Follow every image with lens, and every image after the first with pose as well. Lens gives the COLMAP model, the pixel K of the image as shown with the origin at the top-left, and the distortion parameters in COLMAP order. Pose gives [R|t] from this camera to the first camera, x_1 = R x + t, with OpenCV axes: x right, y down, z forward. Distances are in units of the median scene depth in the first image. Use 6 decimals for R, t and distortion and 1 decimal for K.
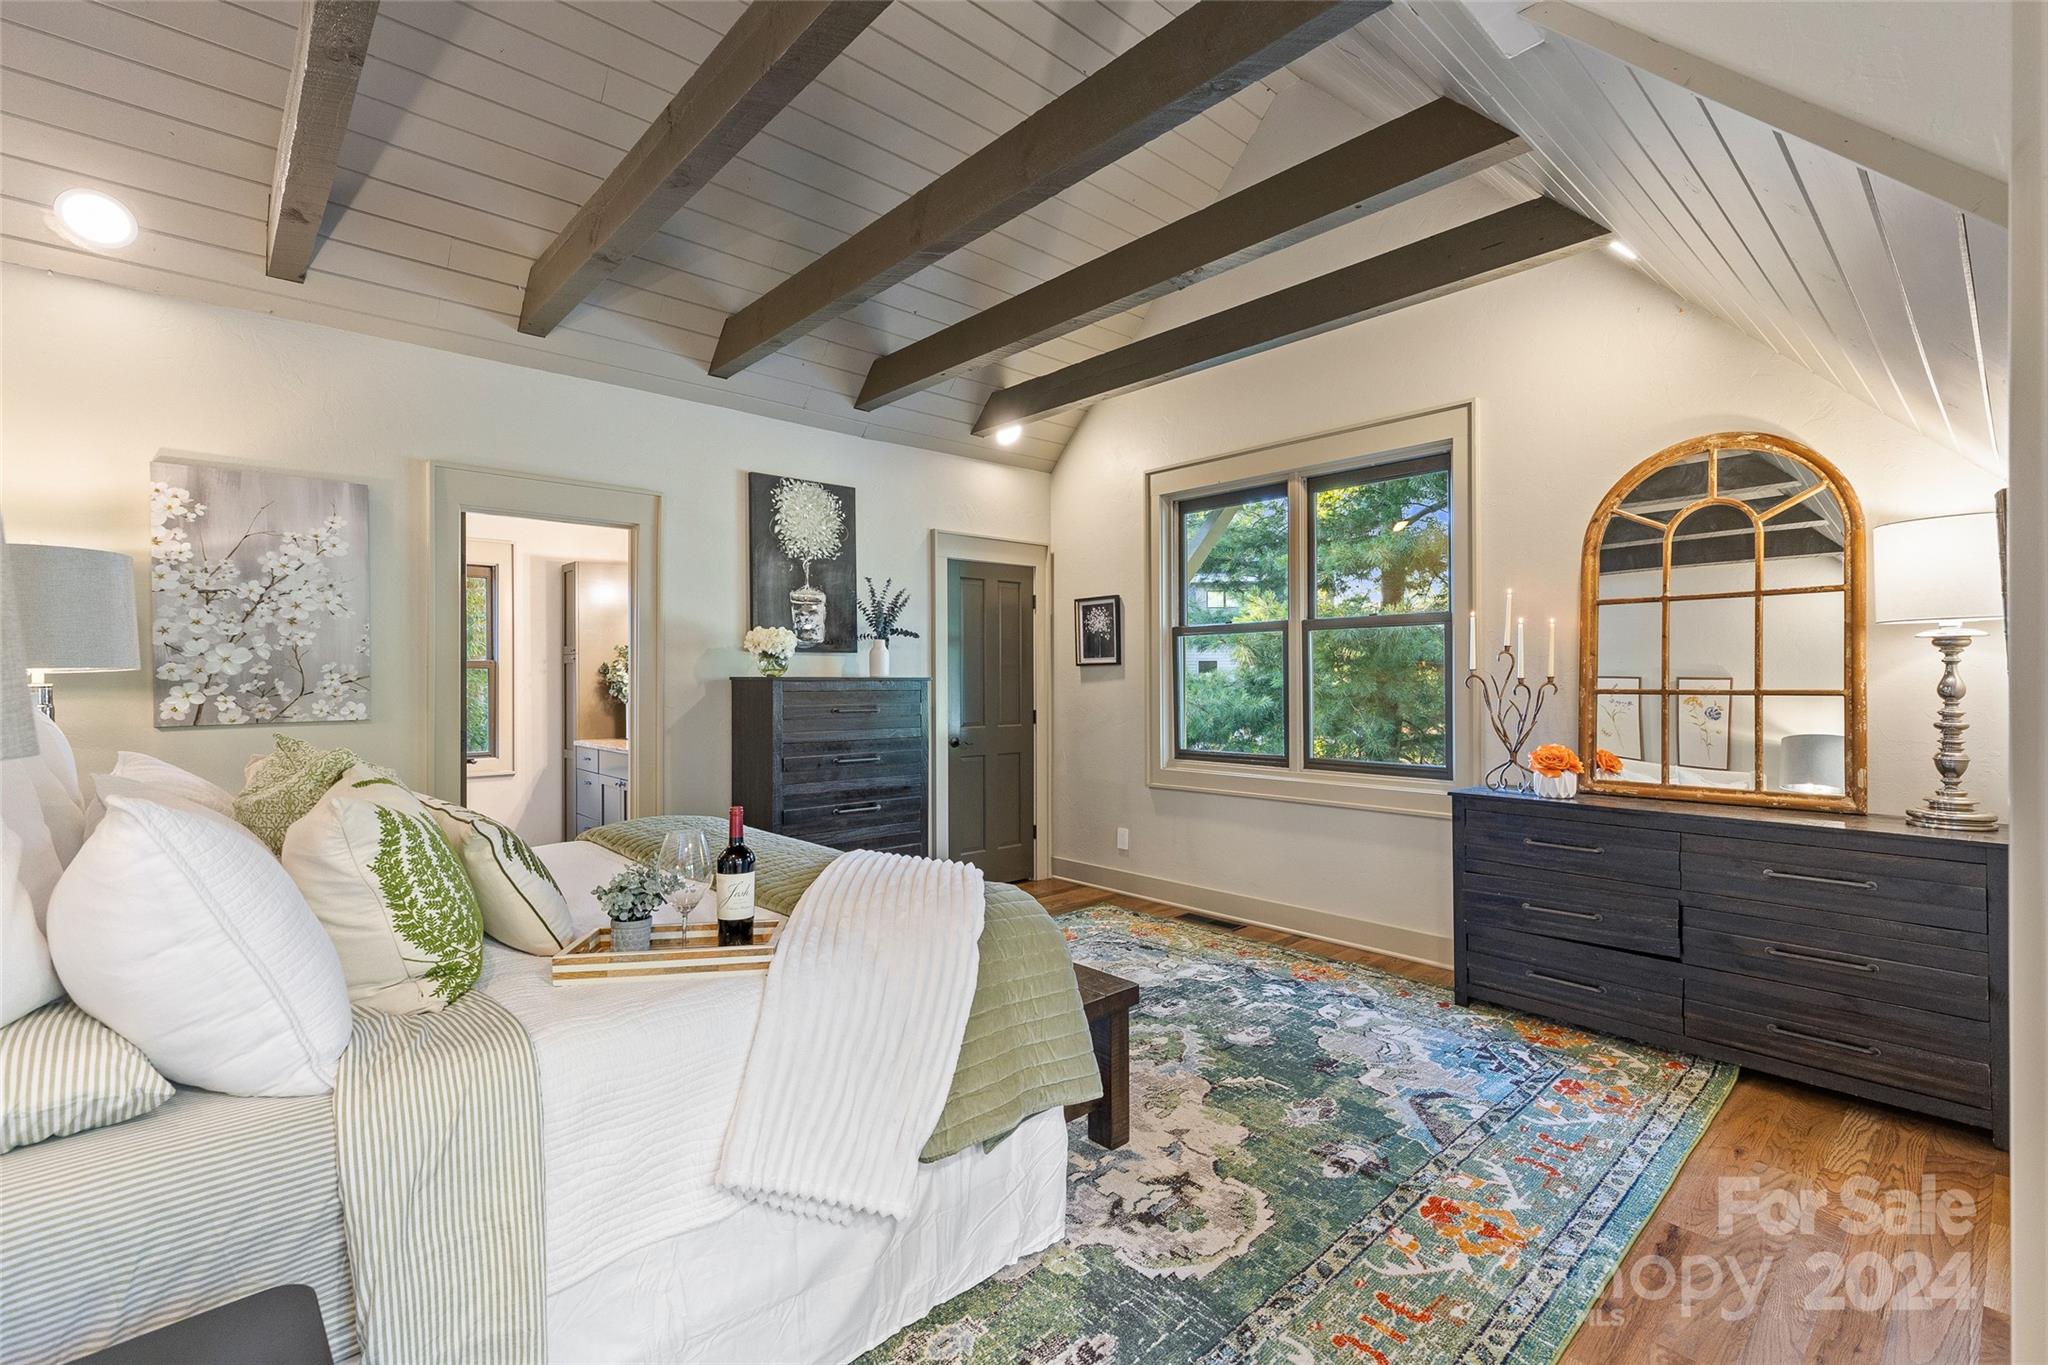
lens RADIAL K [[936.8, 0, 1024.5], [0, 936.8, 680.1], [0, 0, 1]] dist [-0.003017, -0.000211]
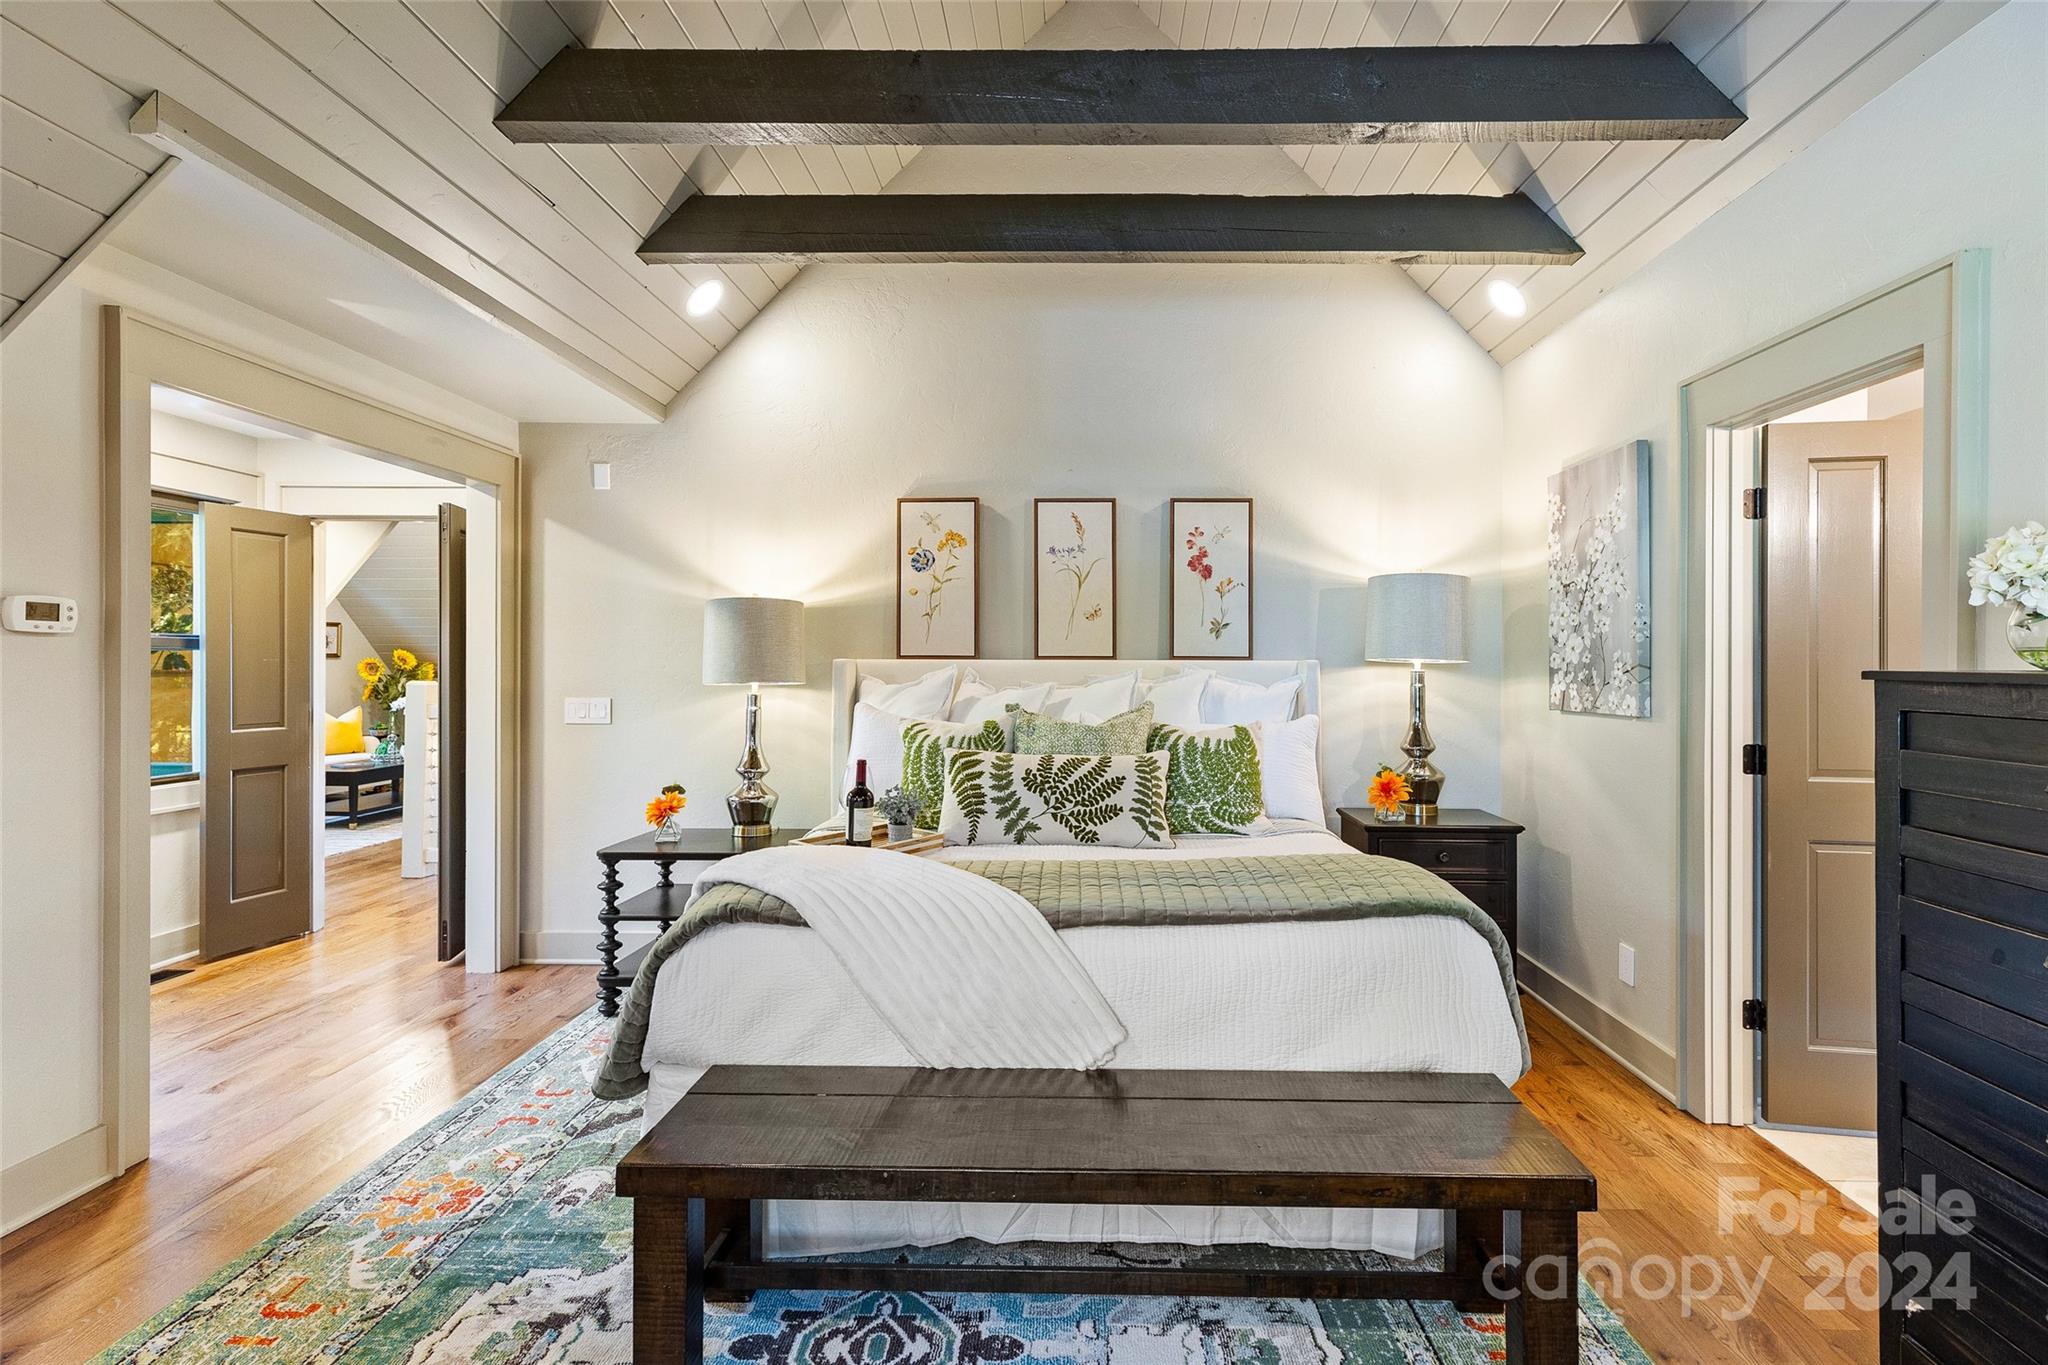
lens RADIAL K [[936.8, 0, 1066.5], [0, 936.8, 663.3], [0, 0, 1]] dist [-0.003017, -0.000211]
pose [[-0.683128, 0.002146, -0.730296, 0.277534], [0.001459, 0.999998, 0.001574, -0.008228], [0.730297, 0.000010, -0.683129, 1.230889]]
